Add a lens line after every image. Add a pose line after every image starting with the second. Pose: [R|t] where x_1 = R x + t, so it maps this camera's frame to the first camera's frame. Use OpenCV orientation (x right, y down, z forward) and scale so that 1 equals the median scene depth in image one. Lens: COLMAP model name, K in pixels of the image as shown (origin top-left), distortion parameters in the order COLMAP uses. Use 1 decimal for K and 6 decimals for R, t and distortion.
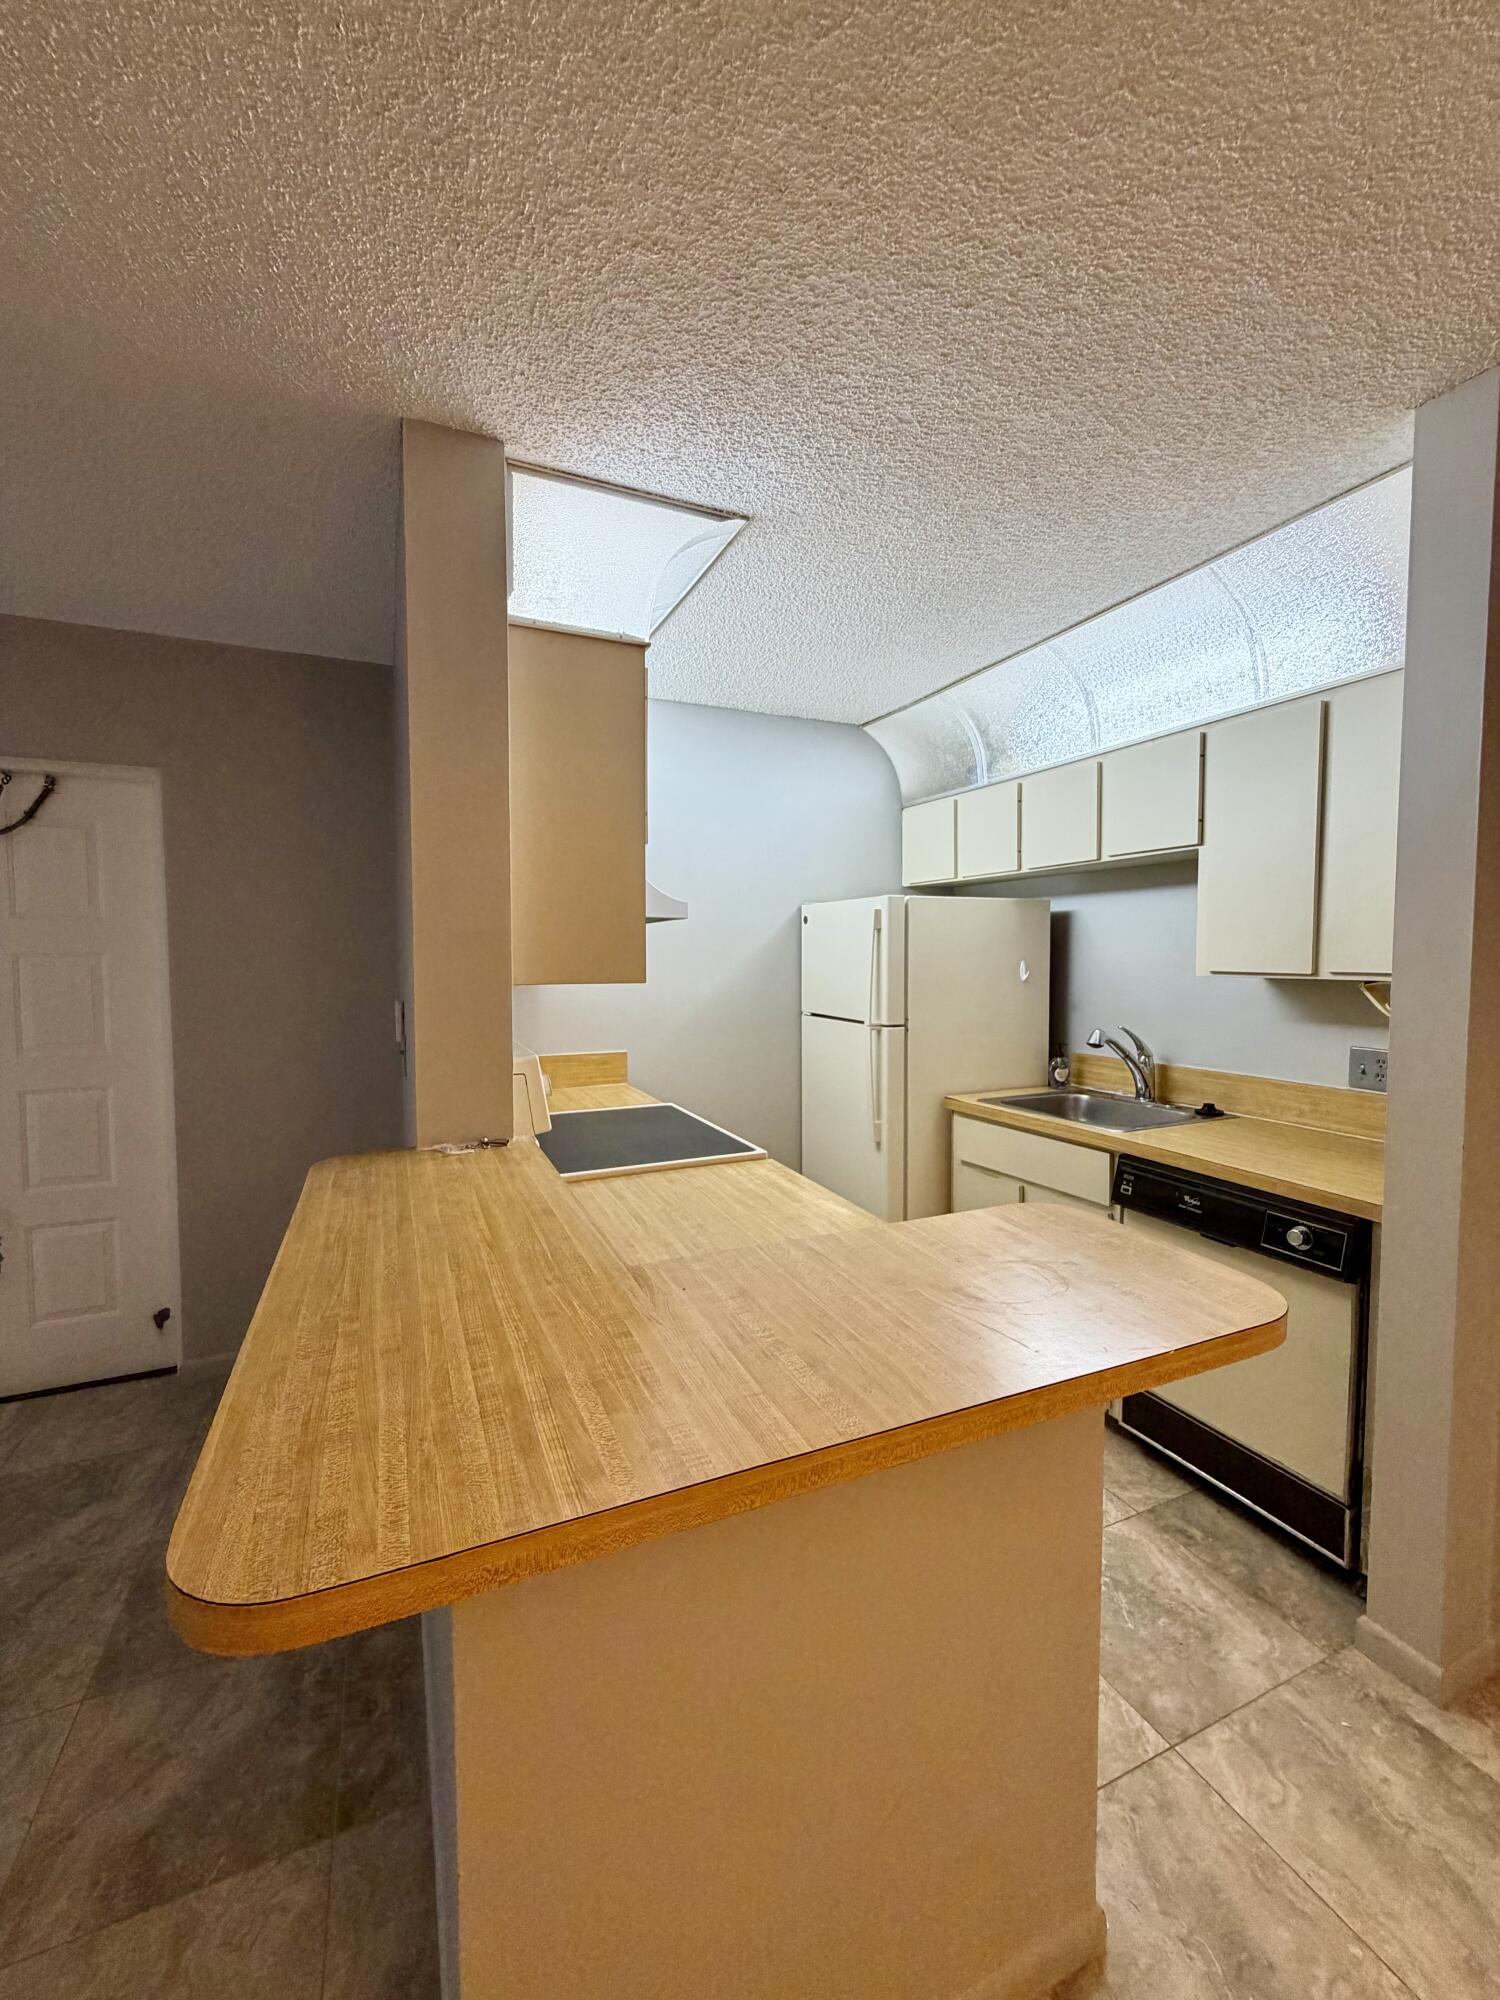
lens RADIAL K [[792.8, 0, 749.7], [0, 792.8, 996.3], [0, 0, 1]] dist [-0.001674, -0.000080]
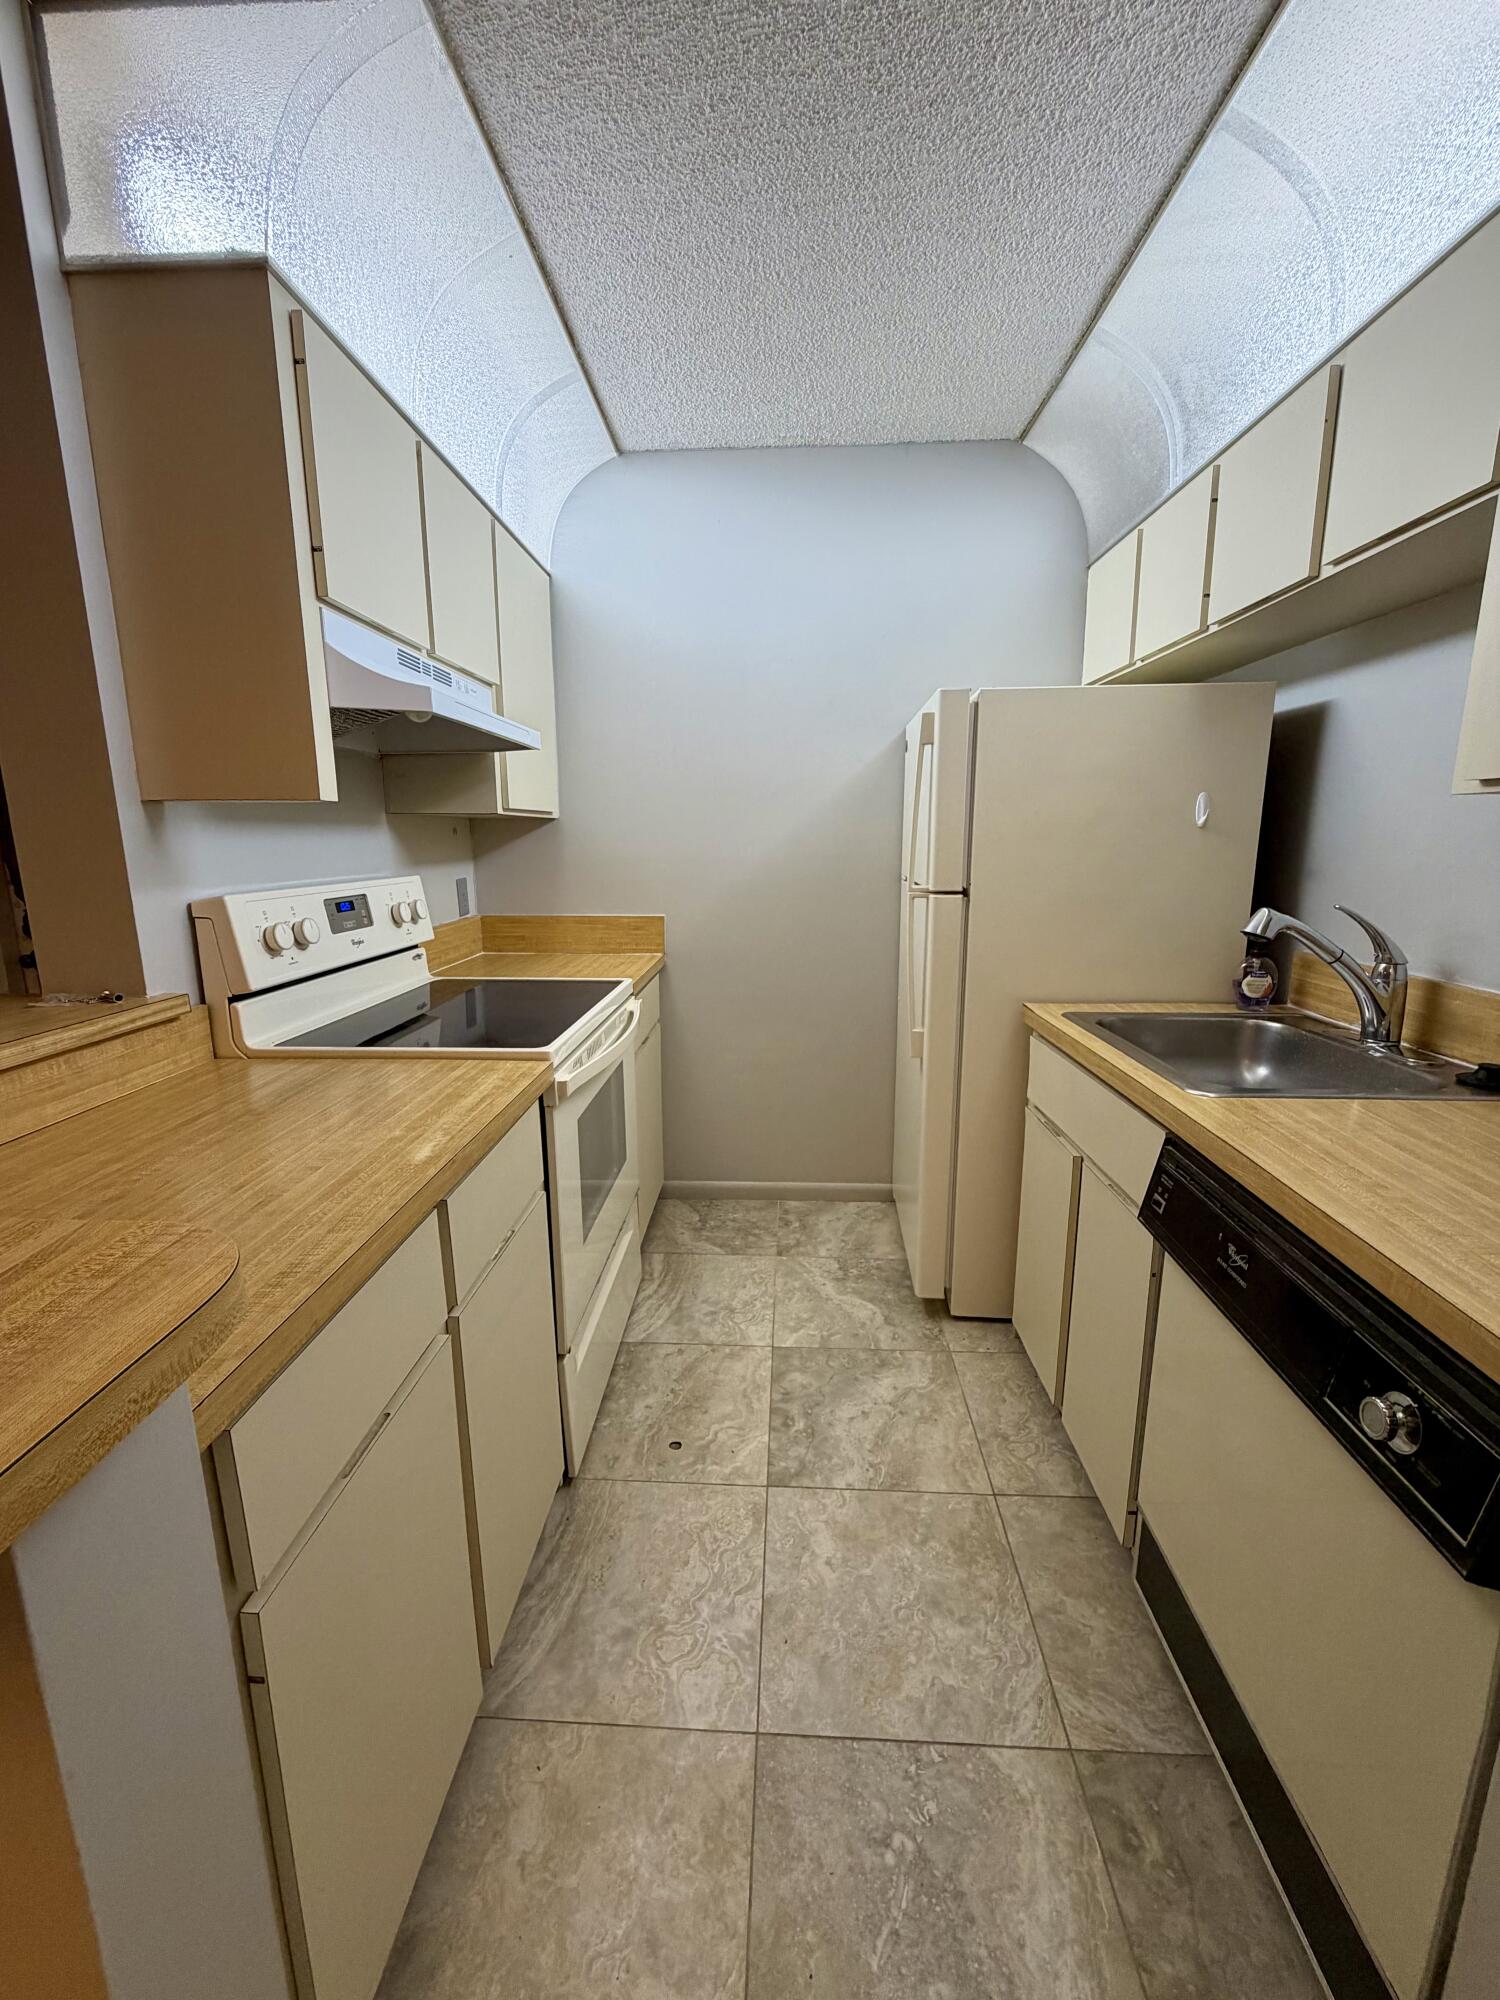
lens RADIAL K [[792.8, 0, 749.7], [0, 792.8, 996.3], [0, 0, 1]] dist [-0.001674, -0.000080]
pose [[0.892801, 0.089056, -0.441561, 0.459643], [-0.022187, 0.987766, 0.154357, 0.033156], [0.449905, -0.128014, 0.883854, 0.435791]]
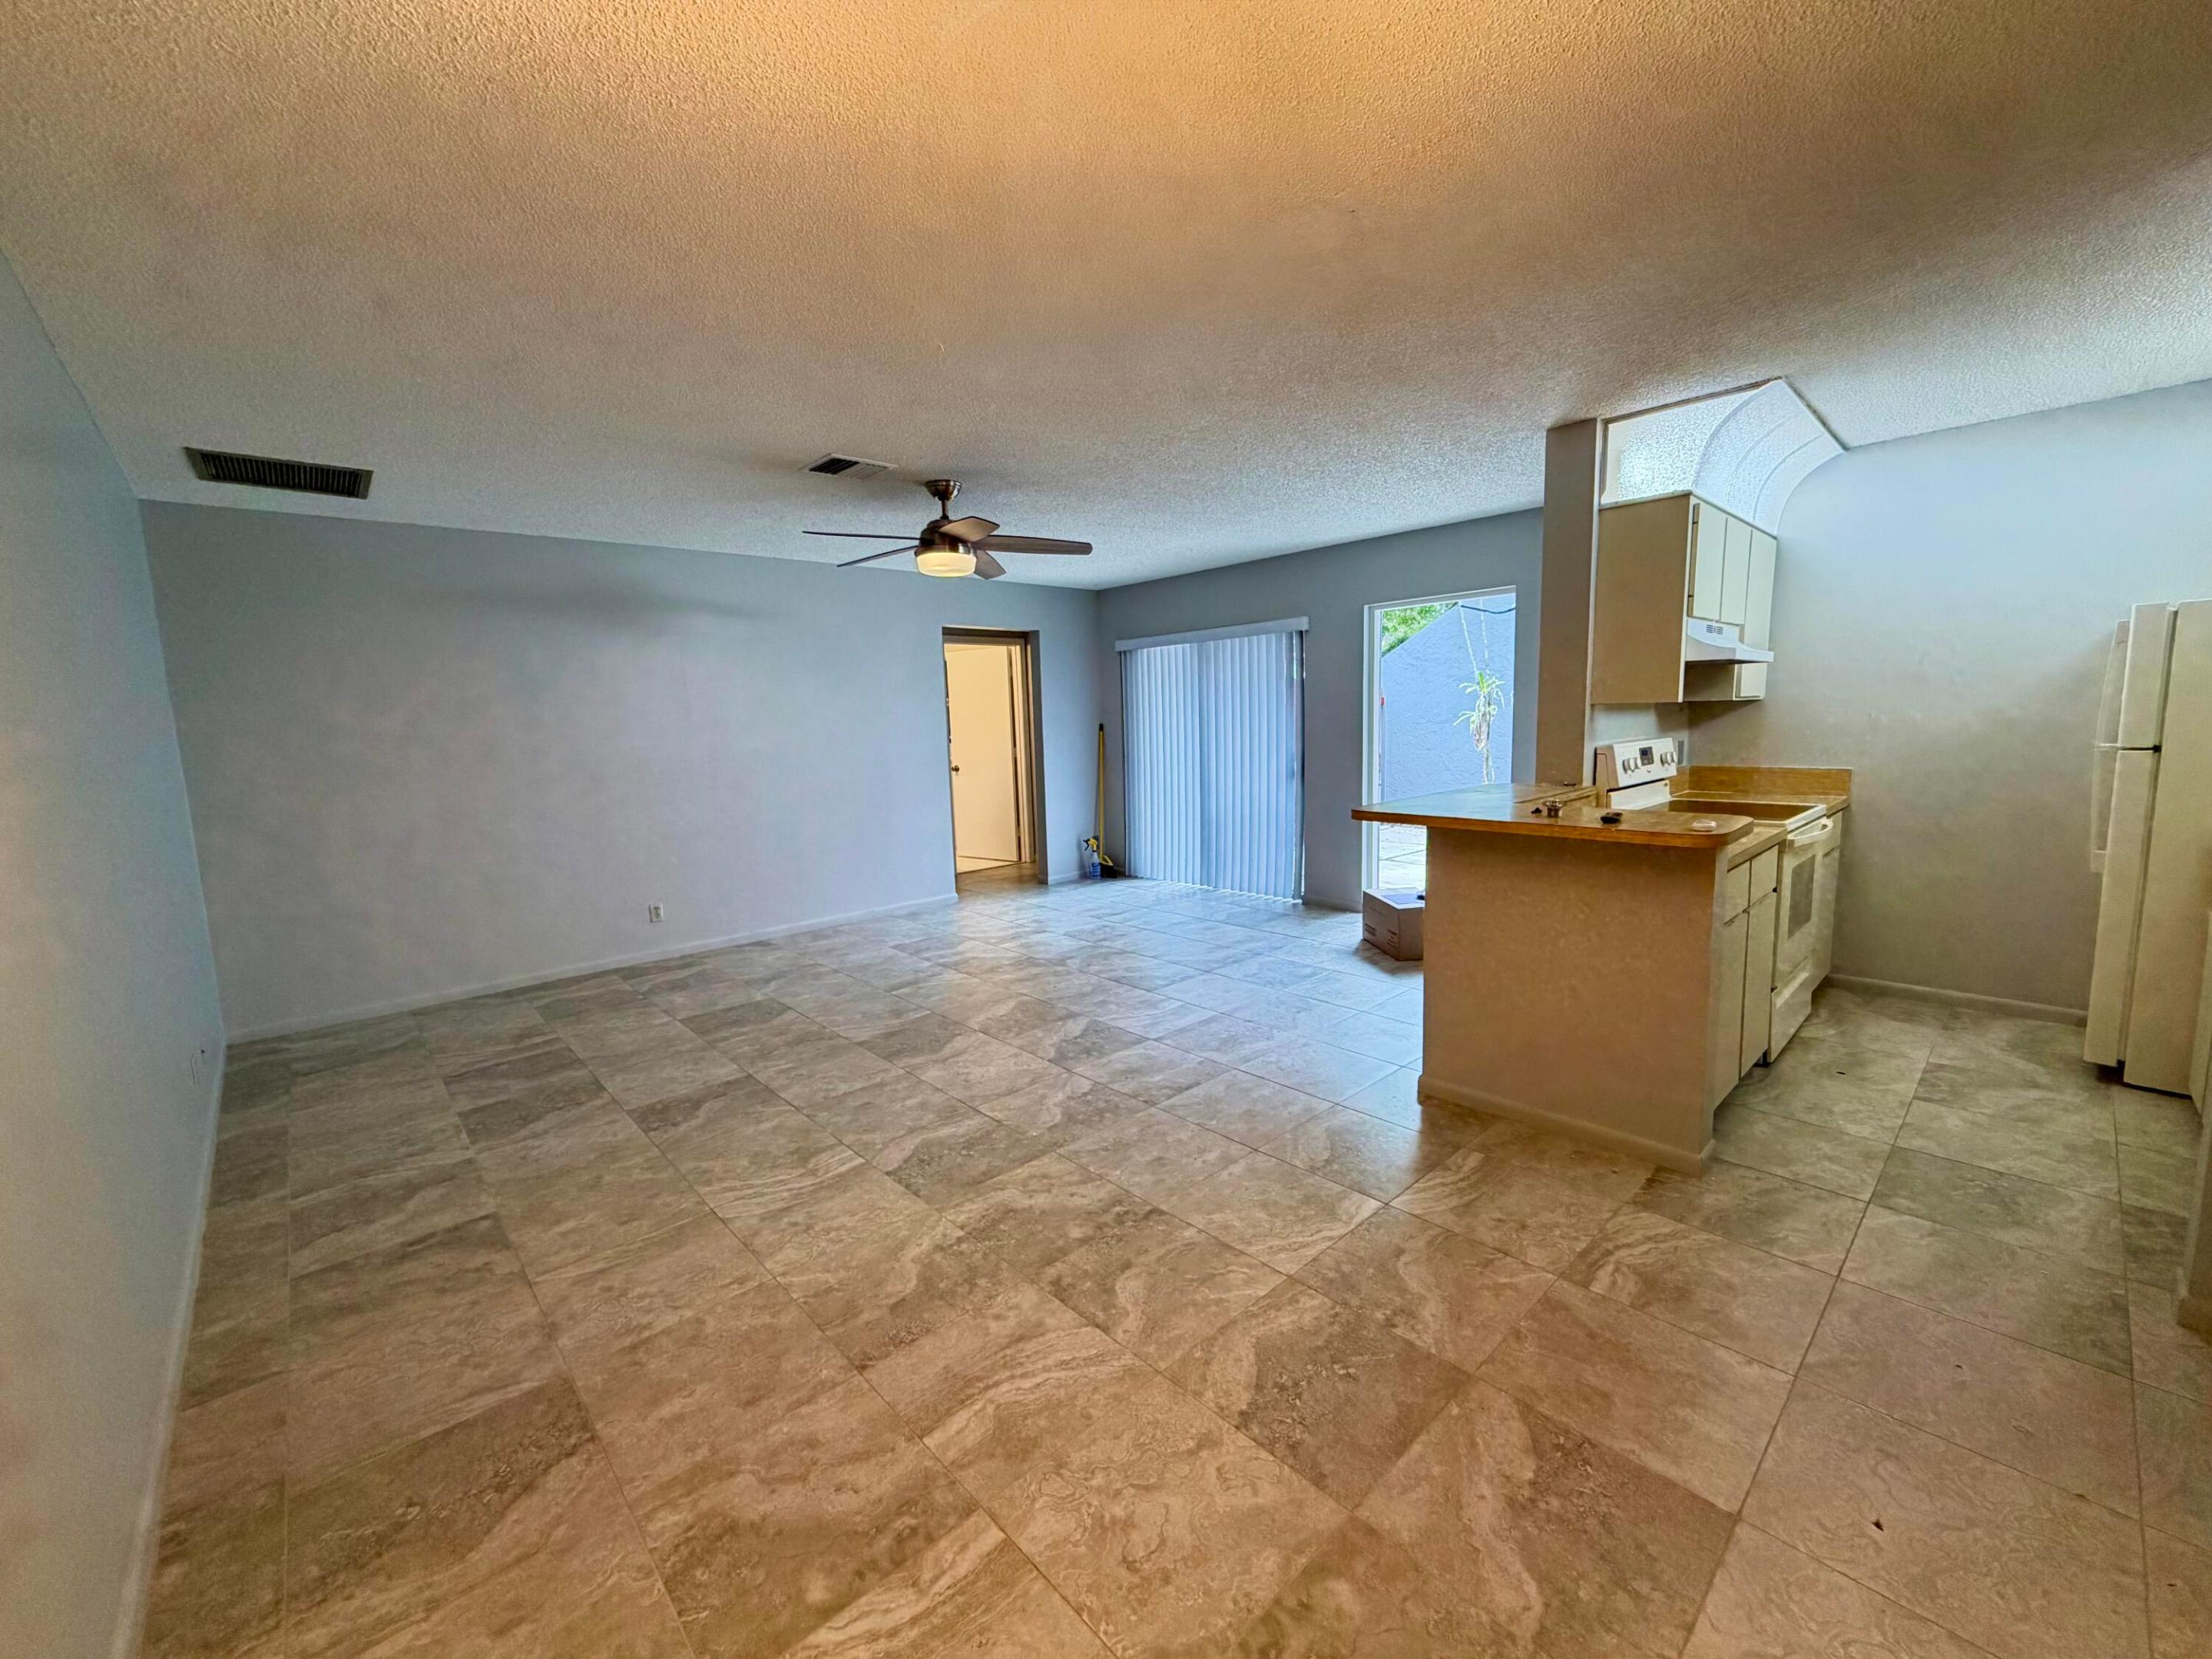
lens RADIAL K [[876.8, 0, 1104.9], [0, 876.8, 826.4], [0, 0, 1]] dist [-0.001674, -0.000080]
pose [[0.318611, 0.110659, -0.941404, 1.032487], [-0.019233, 0.993712, 0.110299, 0.051526], [0.947690, -0.017037, 0.318736, -0.597697]]
